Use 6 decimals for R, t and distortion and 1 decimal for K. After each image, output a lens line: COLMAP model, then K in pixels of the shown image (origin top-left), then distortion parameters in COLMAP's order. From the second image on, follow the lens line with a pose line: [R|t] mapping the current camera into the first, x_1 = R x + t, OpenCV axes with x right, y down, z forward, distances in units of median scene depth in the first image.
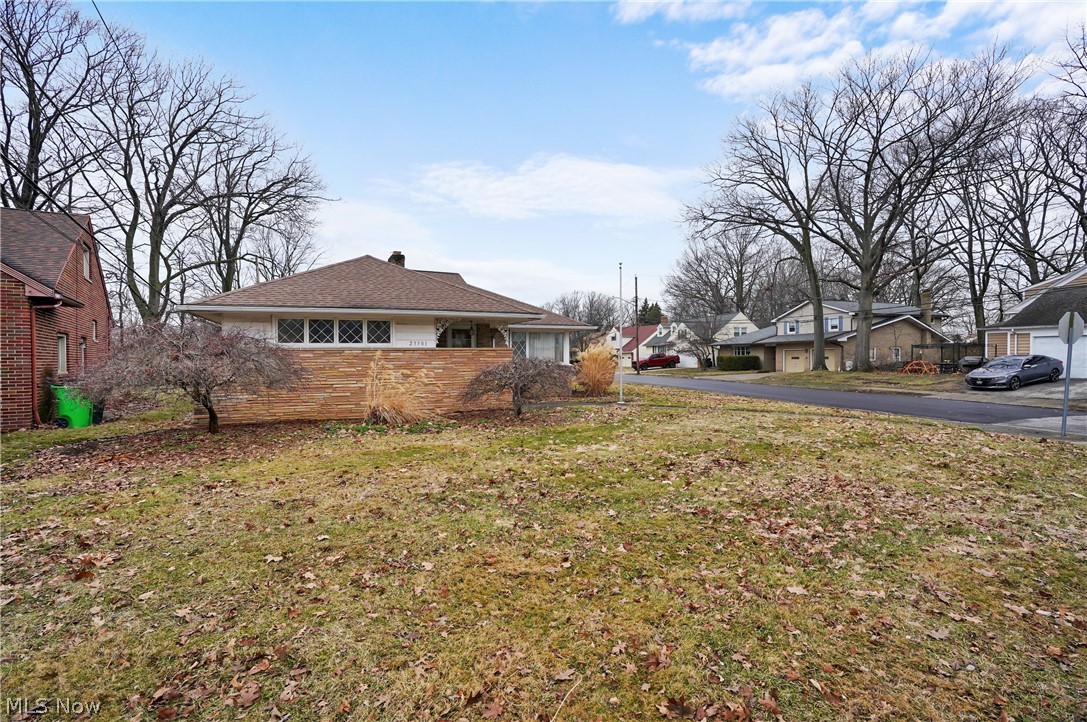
lens RADIAL K [[497.8, 0, 542.8], [0, 497.8, 358.3], [0, 0, 1]] dist [-0.004539, 0.000073]
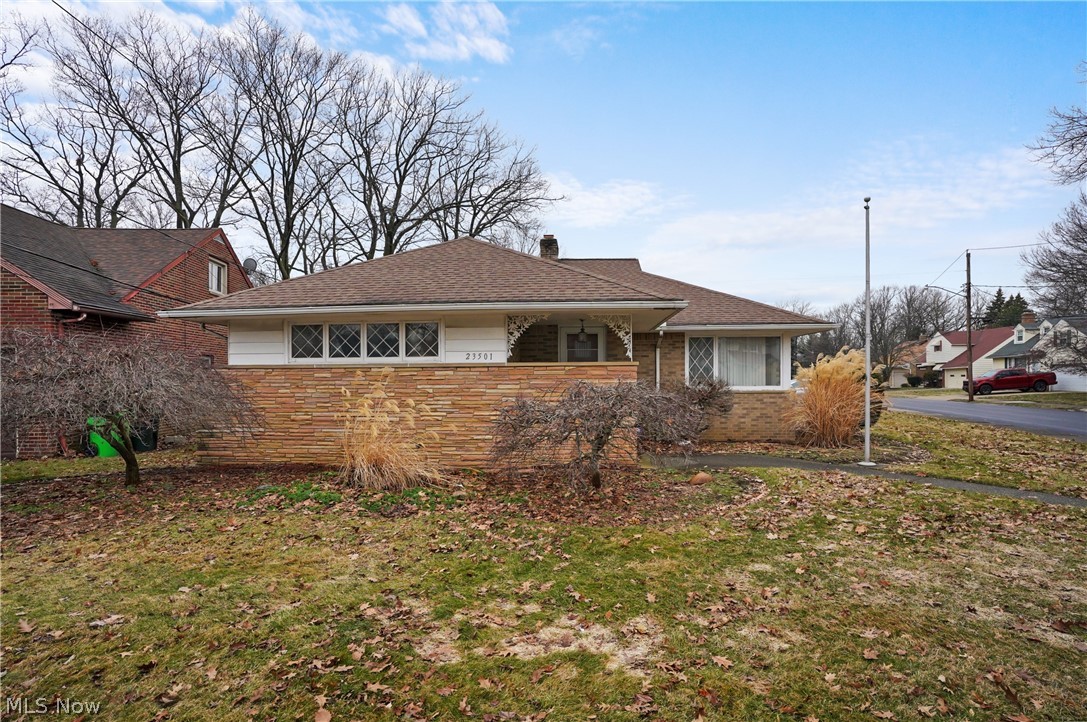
lens RADIAL K [[555.1, 0, 547.4], [0, 555.1, 386.4], [0, 0, 1]] dist [-0.014726, 0.002021]
pose [[0.883279, 0.012179, -0.468690, 0.094612], [-0.002287, 0.999763, 0.021671, -0.003940], [0.468842, -0.018070, 0.883097, 0.237524]]
